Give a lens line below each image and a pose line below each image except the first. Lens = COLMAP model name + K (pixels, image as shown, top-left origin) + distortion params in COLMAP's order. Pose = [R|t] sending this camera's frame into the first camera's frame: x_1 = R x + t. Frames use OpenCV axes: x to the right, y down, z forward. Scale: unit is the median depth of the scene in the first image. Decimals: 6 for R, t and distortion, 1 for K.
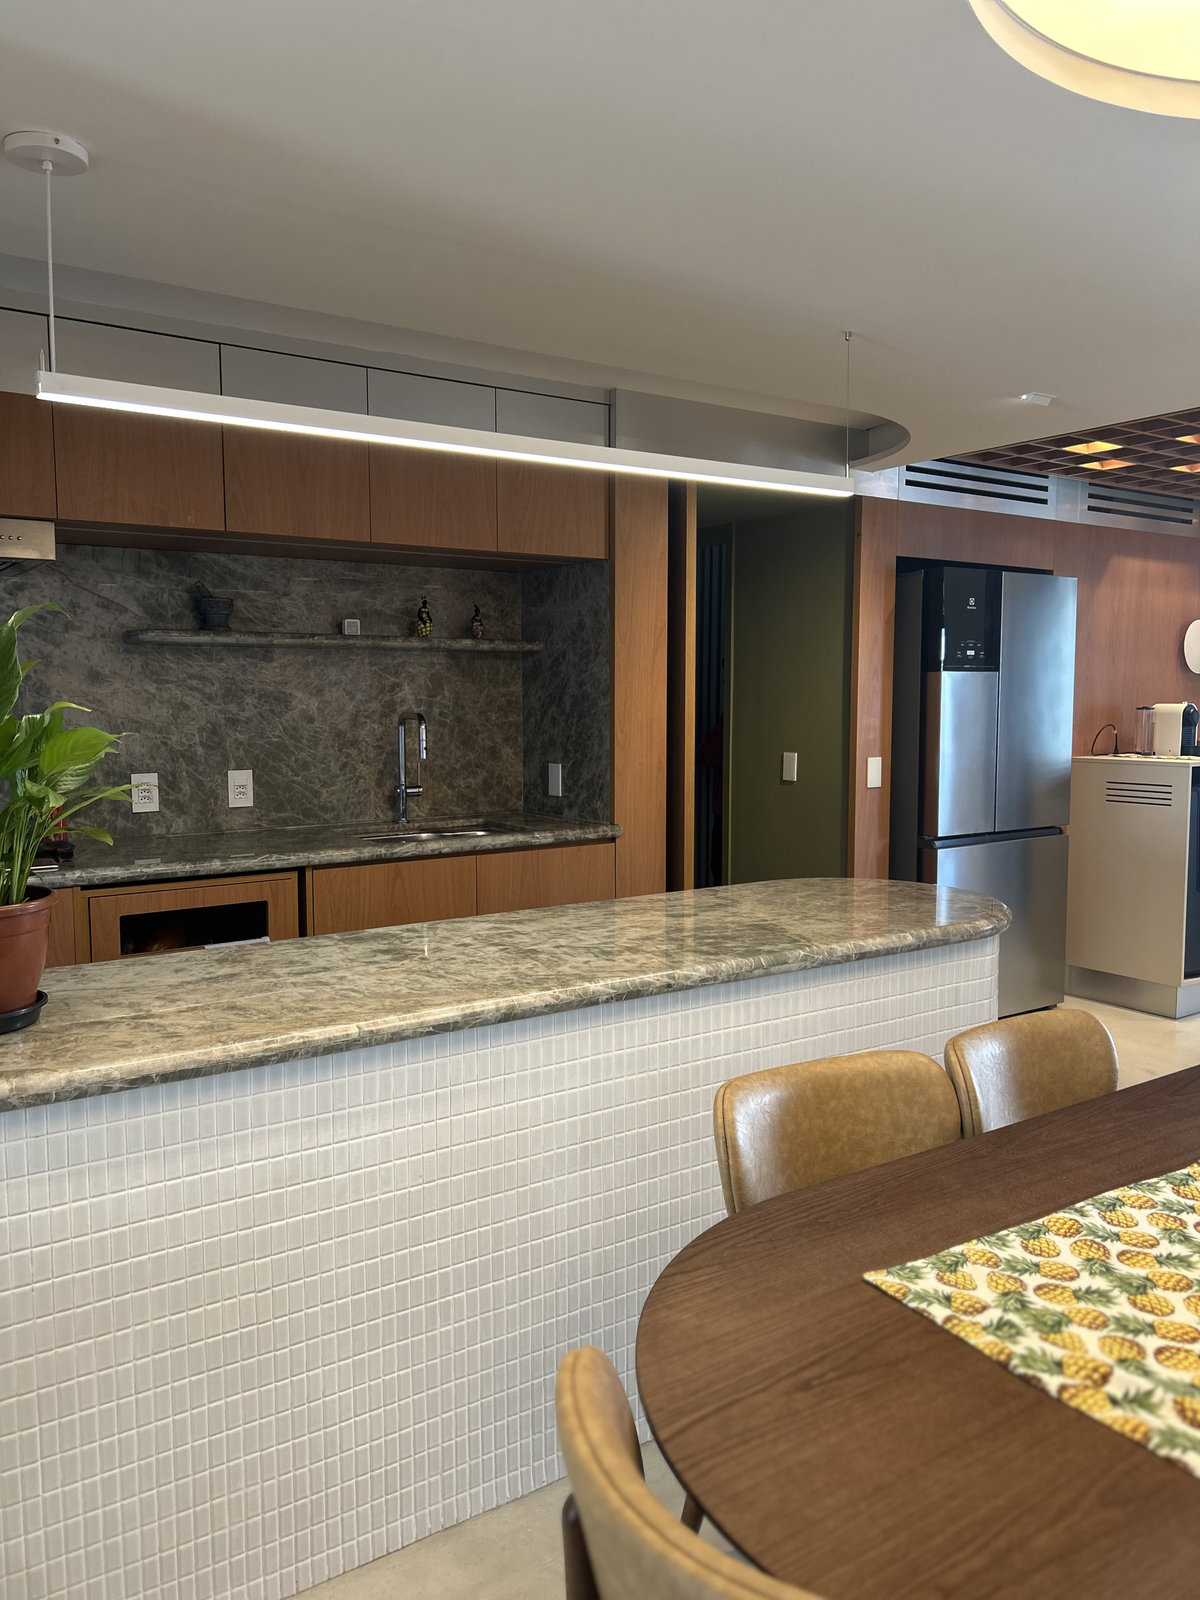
lens RADIAL K [[1200.4, 0, 602.7], [0, 1200.4, 803.9], [0, 0, 1]] dist [0.063225, -0.088050]
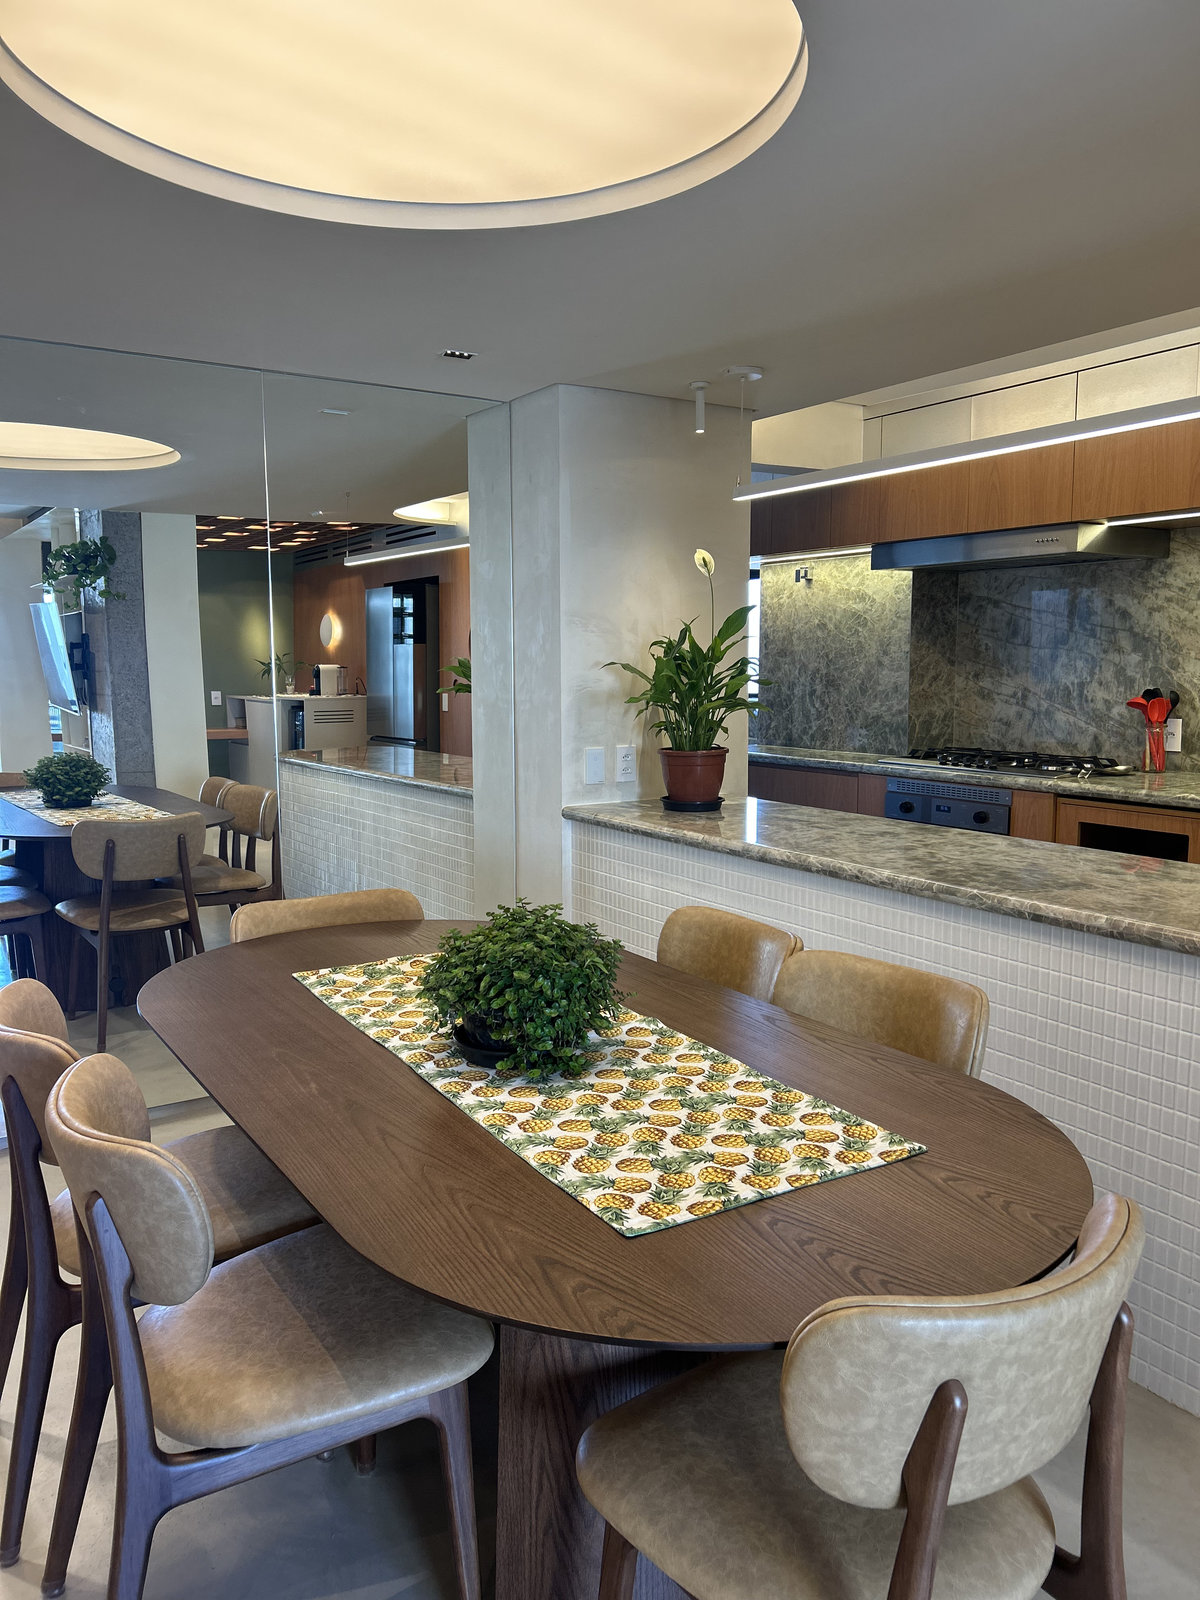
lens RADIAL K [[1200.4, 0, 599.4], [0, 1200.4, 798.8], [0, 0, 1]] dist [0.063225, -0.088050]
pose [[-0.025443, 0.118421, -0.992637, 0.725923], [-0.089494, 0.988702, 0.120245, -0.033826], [0.995662, 0.091895, -0.014558, 0.399097]]
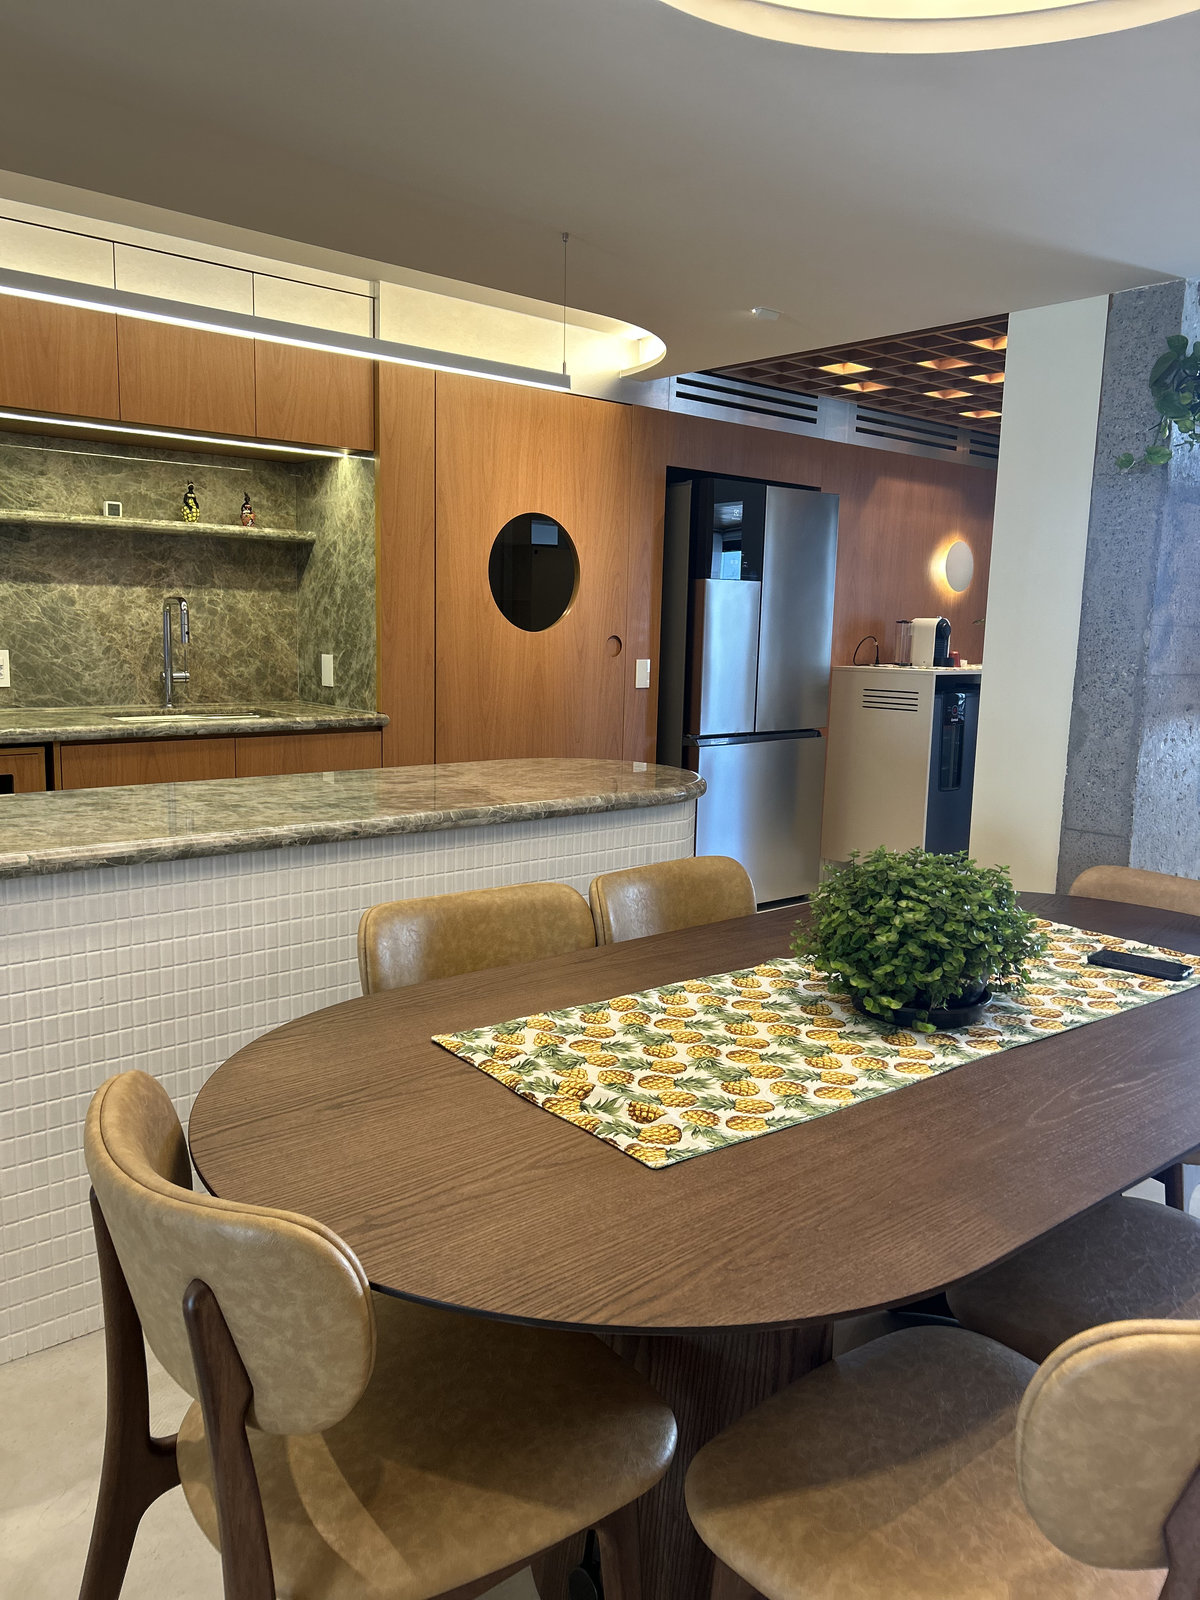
lens RADIAL K [[1200.4, 0, 599.0], [0, 1200.4, 796.3], [0, 0, 1]] dist [0.063225, -0.088050]
pose [[0.993539, 0.009556, 0.113091, 0.082233], [-0.015757, 0.998413, 0.054065, 0.030483], [-0.112395, -0.055497, 0.992113, -0.056350]]
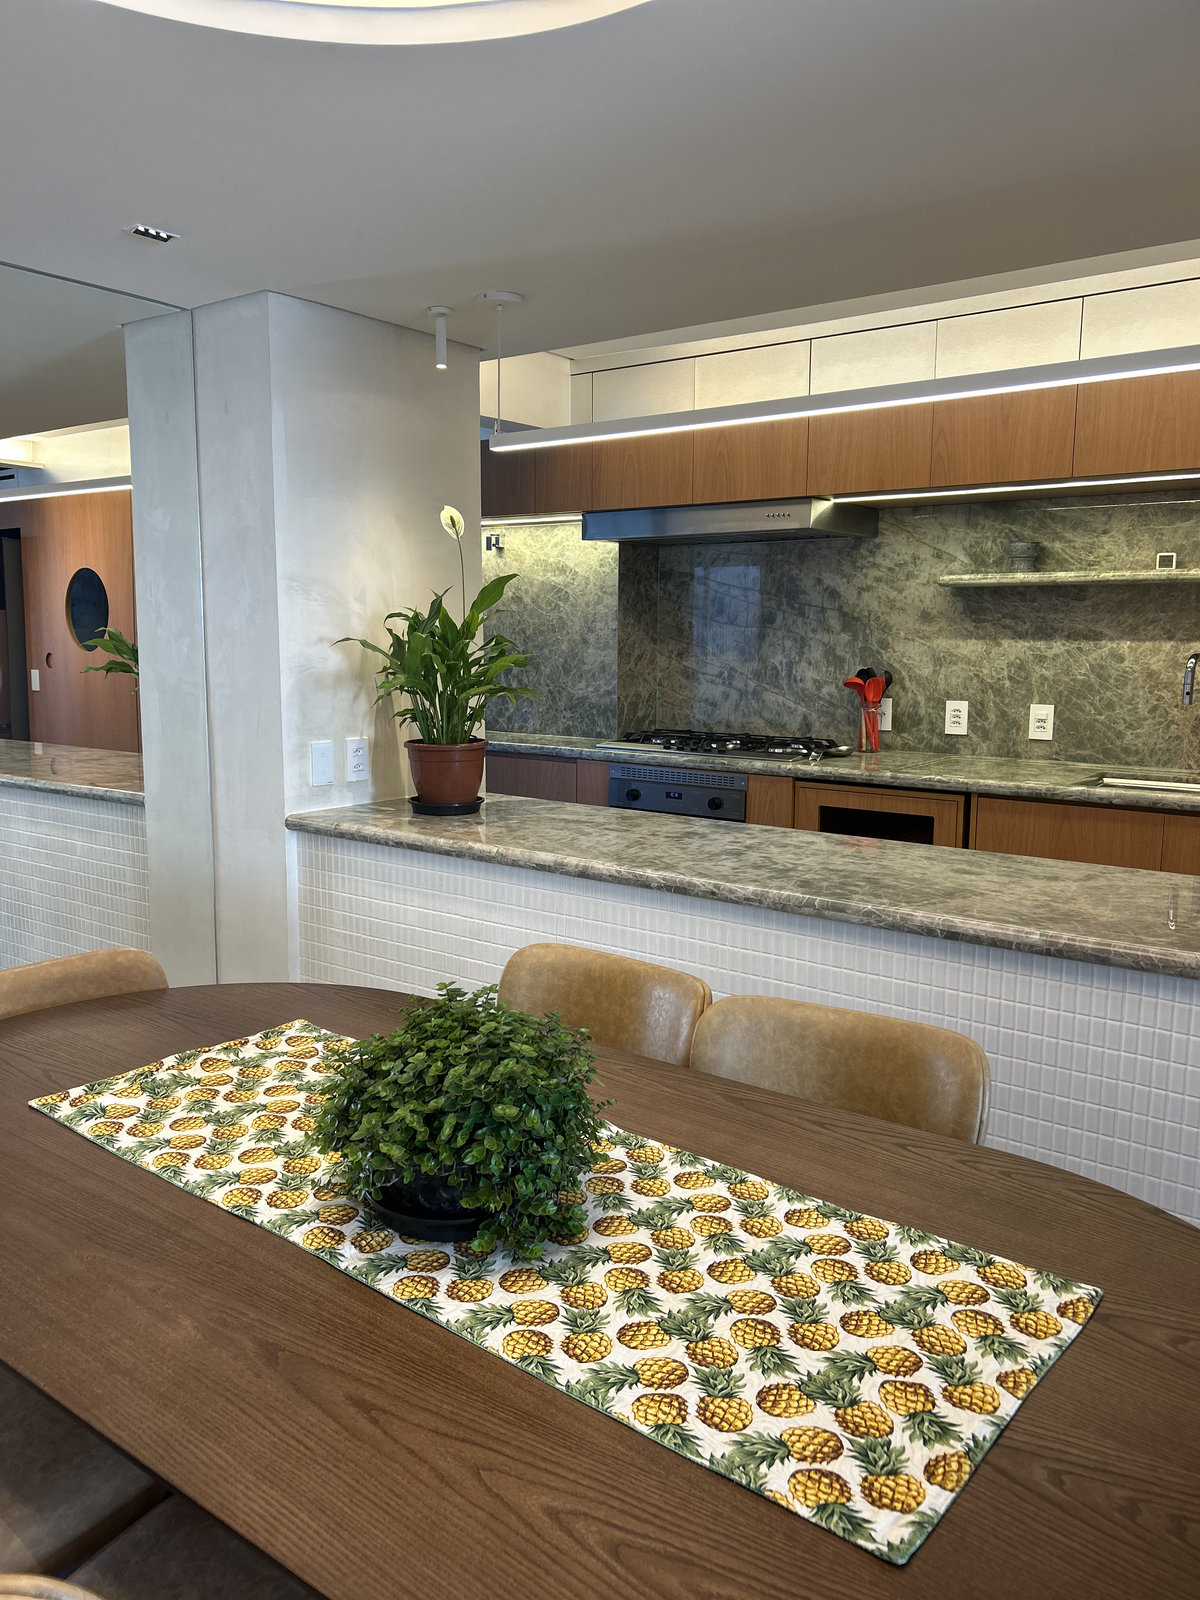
lens RADIAL K [[1200.4, 0, 598.8], [0, 1200.4, 798.5], [0, 0, 1]] dist [0.063225, -0.088050]
pose [[0.321046, 0.135990, -0.937249, 0.573807], [-0.094601, 0.989292, 0.111137, -0.027287], [0.942327, 0.052985, 0.330473, 0.284946]]
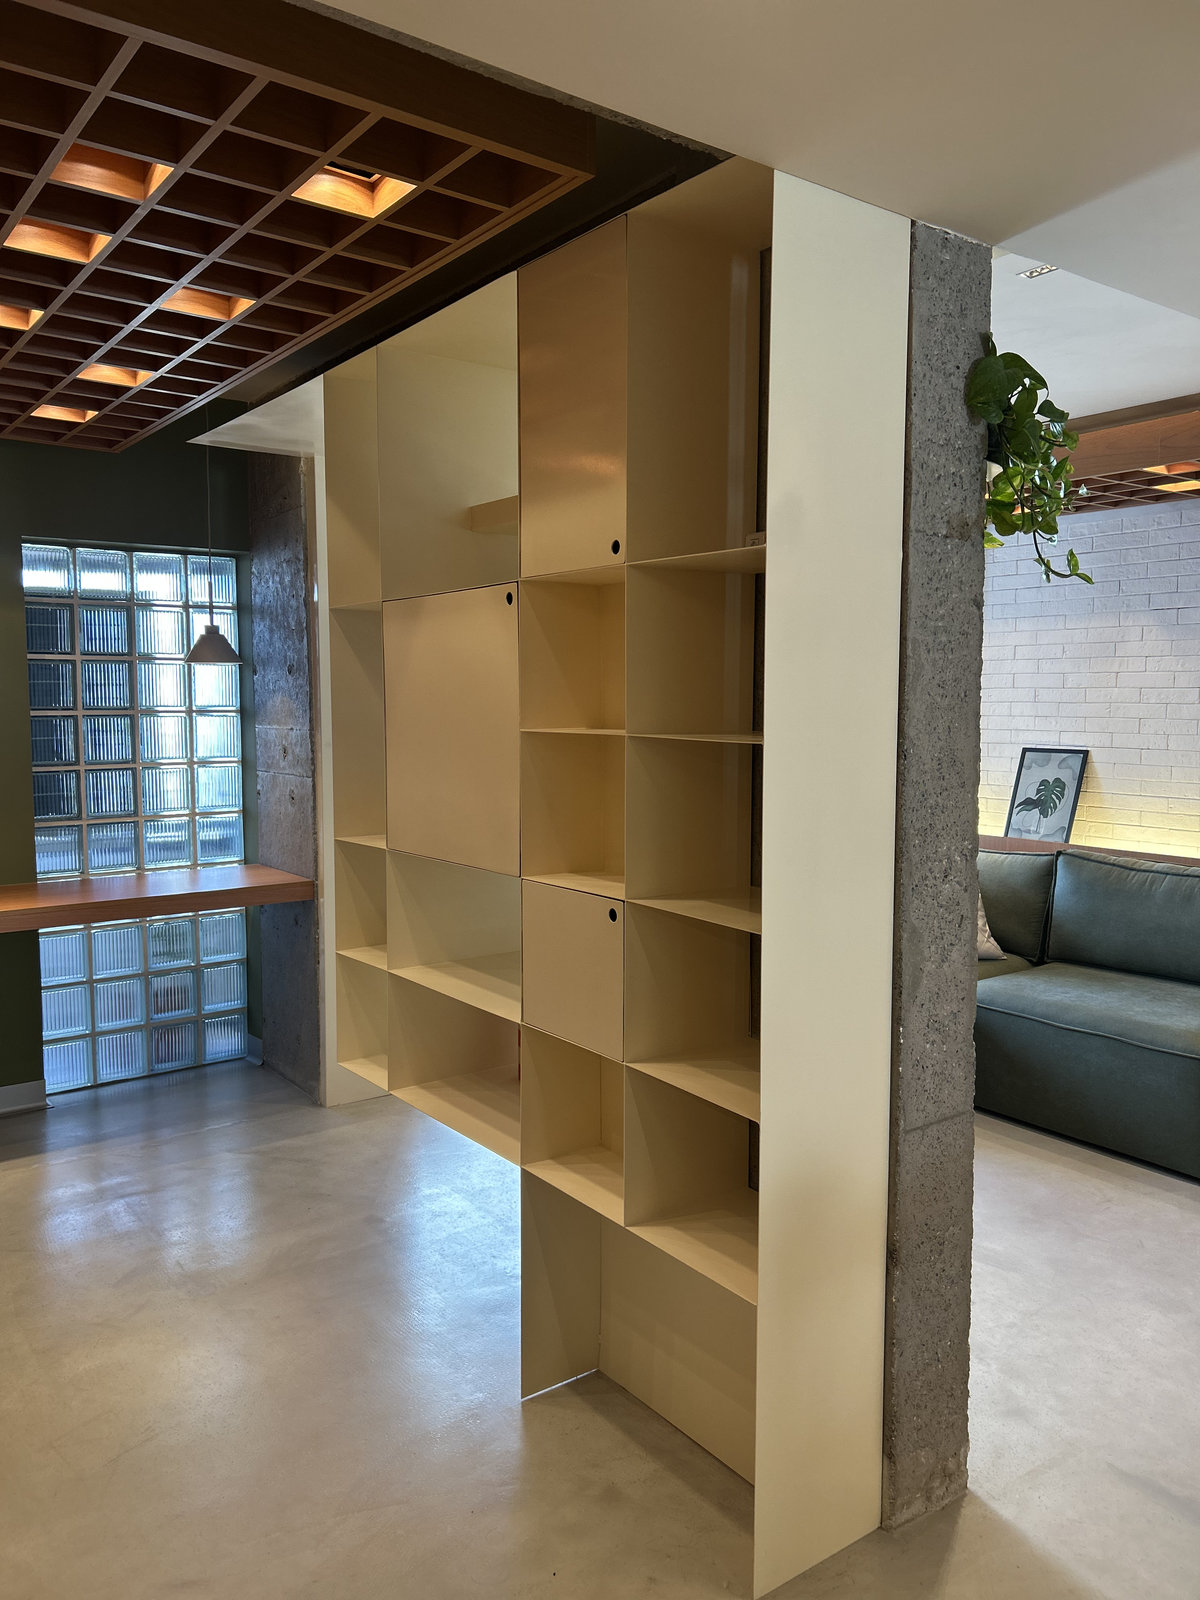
lens RADIAL K [[1200.4, 0, 600.1], [0, 1200.4, 793.7], [0, 0, 1]] dist [0.063225, -0.088050]
pose [[-0.033628, -0.080658, 0.996174, 0.026926], [0.095695, 0.991899, 0.083542, -0.103124], [-0.994843, 0.098138, -0.025637, 0.925366]]
